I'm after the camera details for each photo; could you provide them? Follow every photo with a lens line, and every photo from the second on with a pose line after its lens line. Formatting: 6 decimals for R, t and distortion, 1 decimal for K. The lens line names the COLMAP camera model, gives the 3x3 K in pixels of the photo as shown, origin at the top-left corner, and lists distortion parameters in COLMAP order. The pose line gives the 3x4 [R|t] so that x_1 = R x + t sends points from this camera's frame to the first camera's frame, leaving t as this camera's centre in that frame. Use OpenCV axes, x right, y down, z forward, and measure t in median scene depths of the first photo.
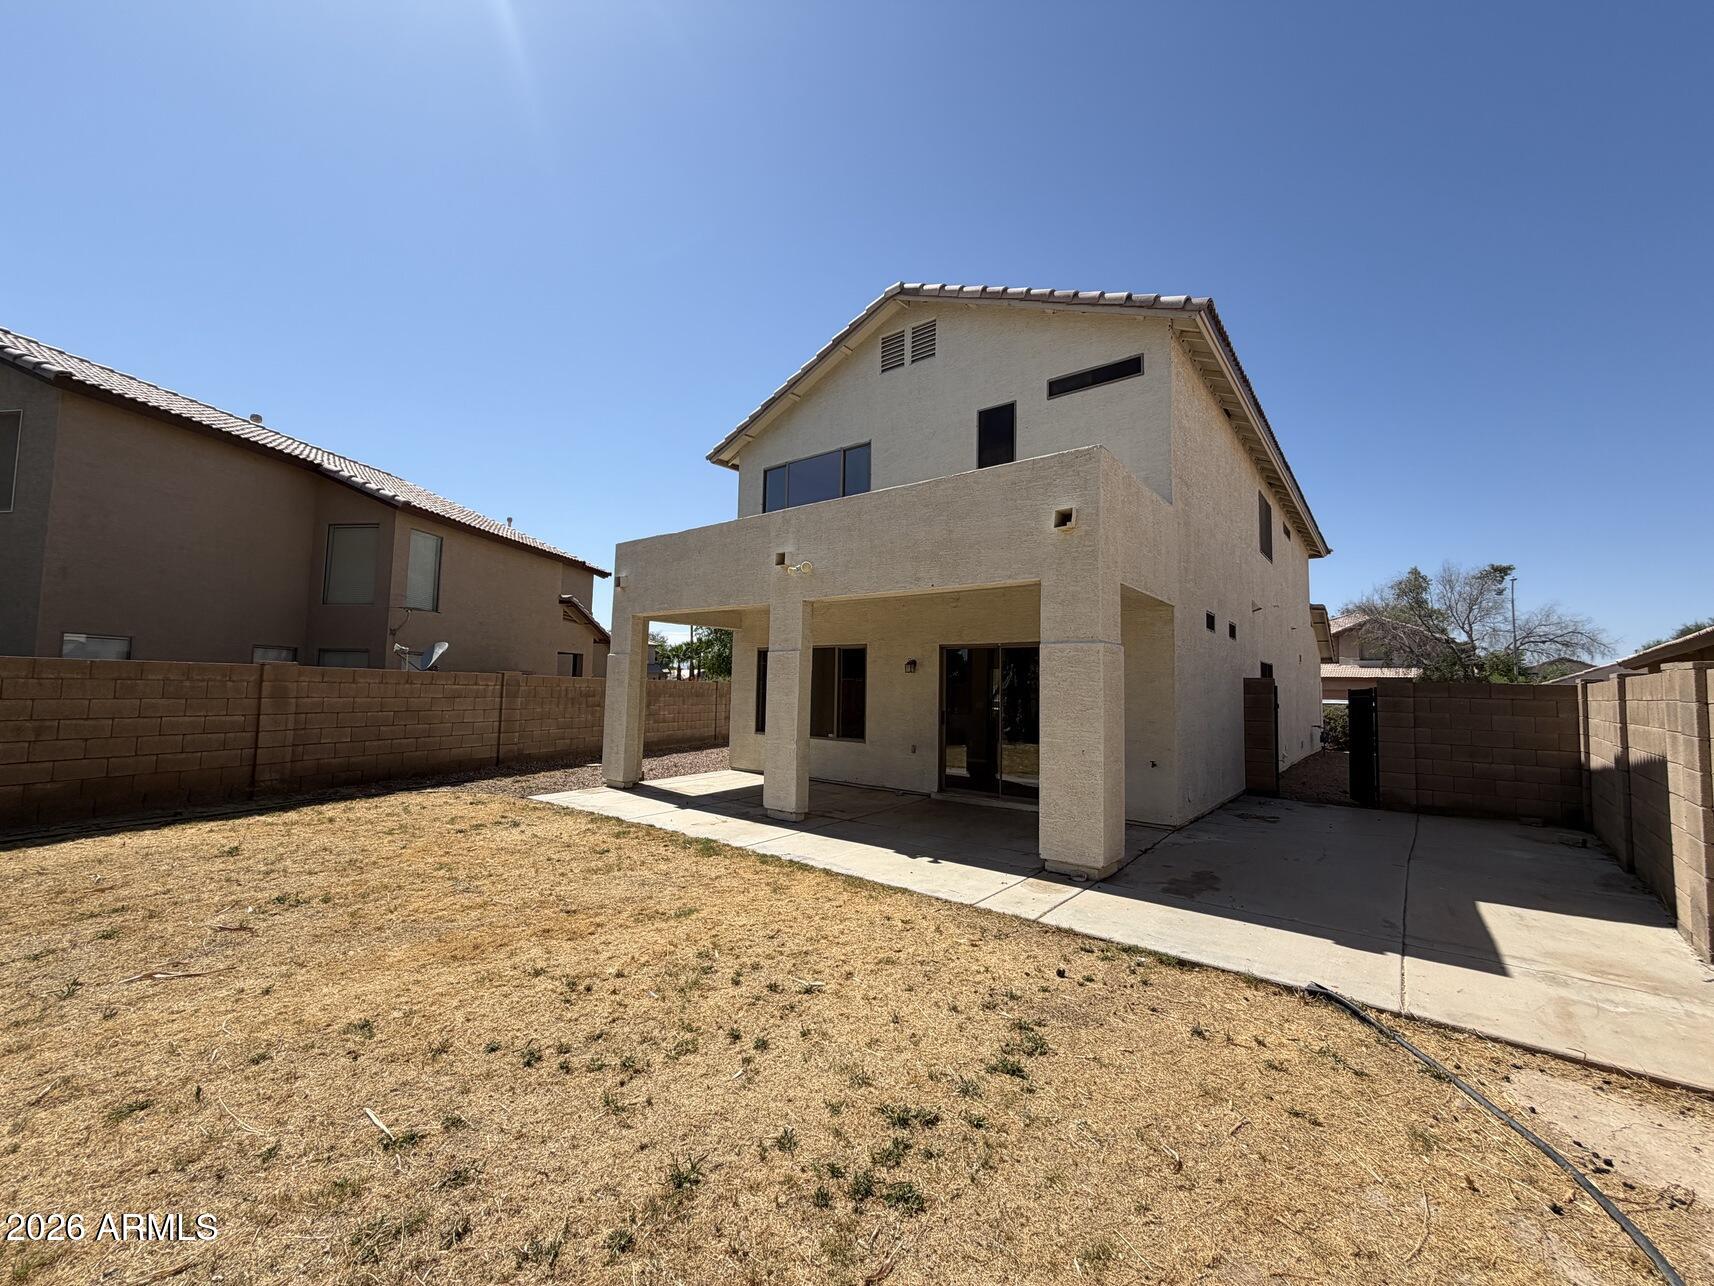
lens RADIAL K [[684.9, 0, 846.3], [0, 684.9, 638.1], [0, 0, 1]] dist [-0.000832, 0.000078]
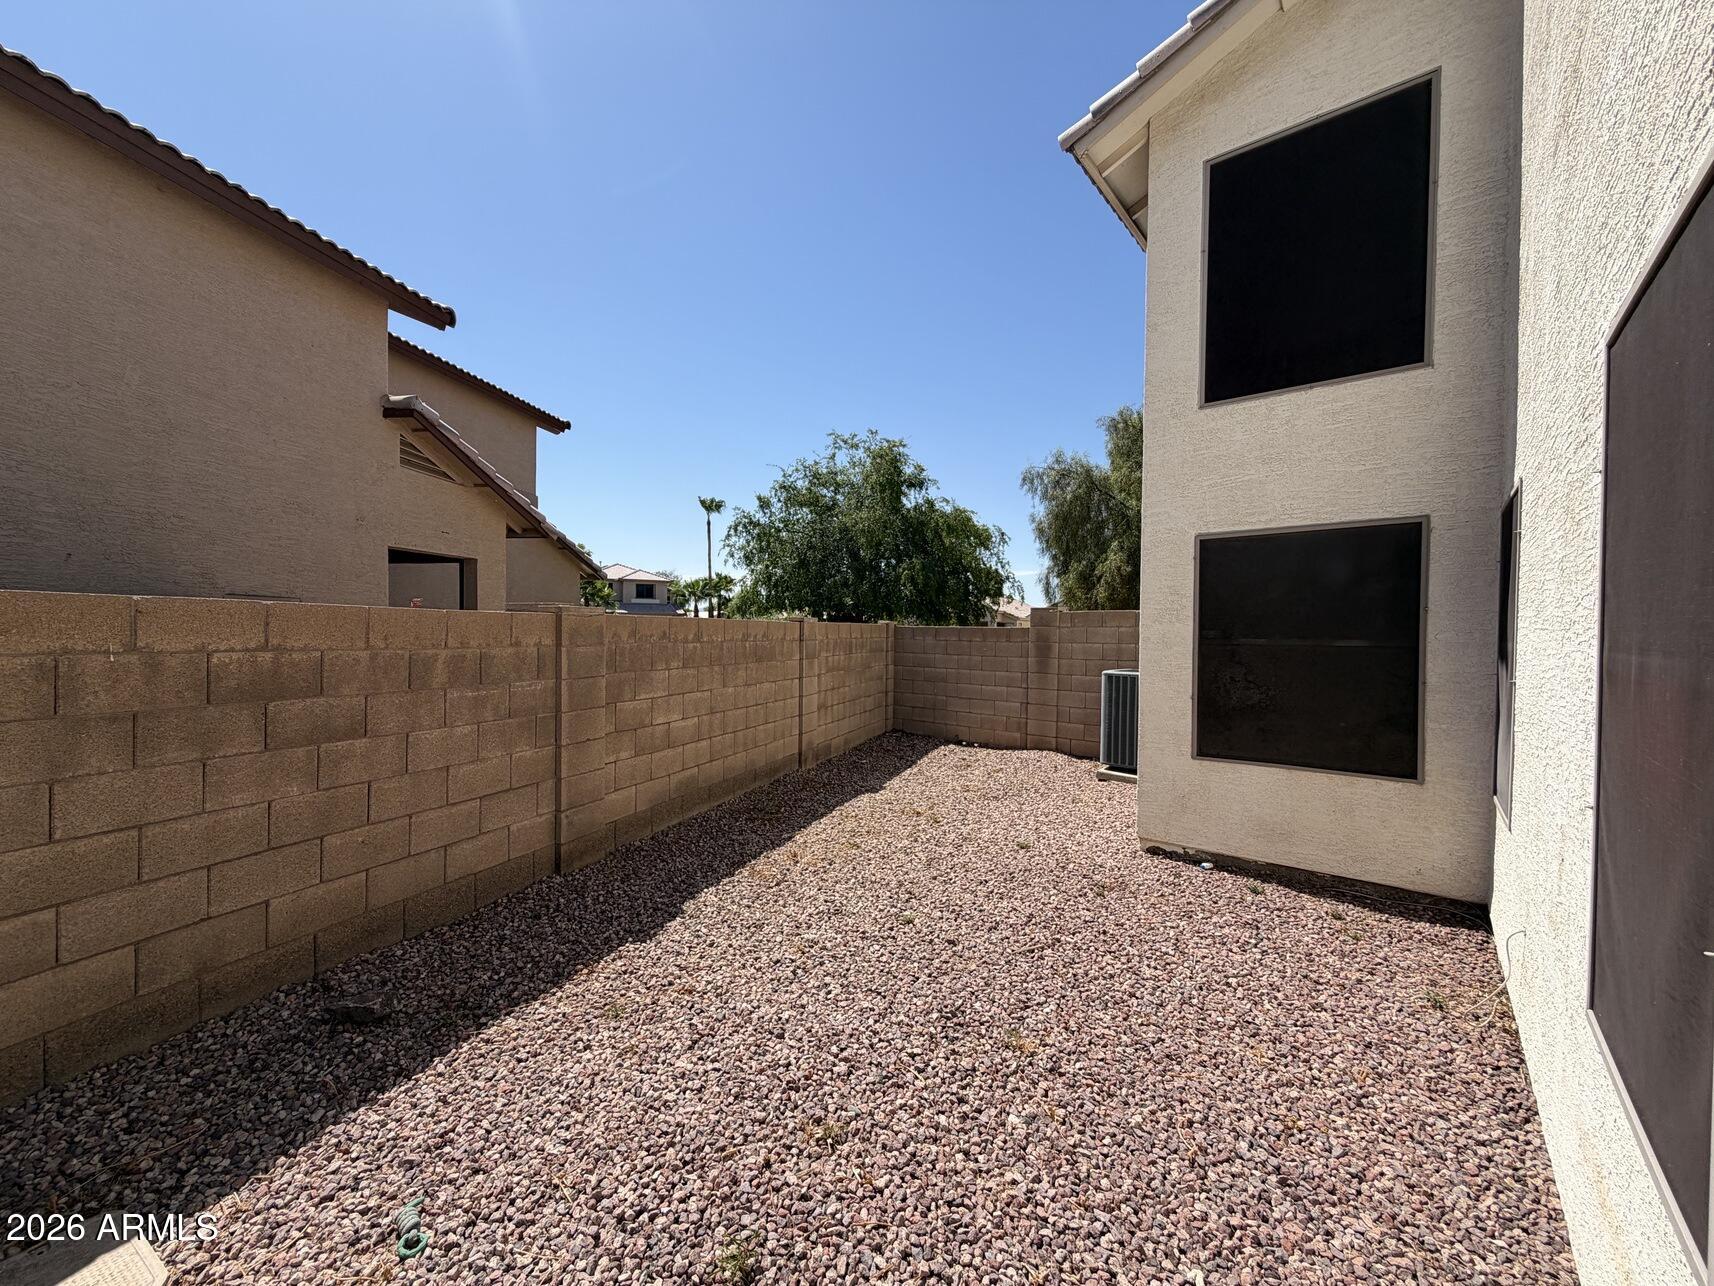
lens RADIAL K [[684.9, 0, 859.5], [0, 684.9, 630.2], [0, 0, 1]] dist [-0.000832, 0.000078]
pose [[0.999928, -0.011325, -0.003847, -0.294812], [0.011580, 0.997168, 0.074313, 0.076318], [0.002994, -0.074352, 0.997228, 1.154782]]
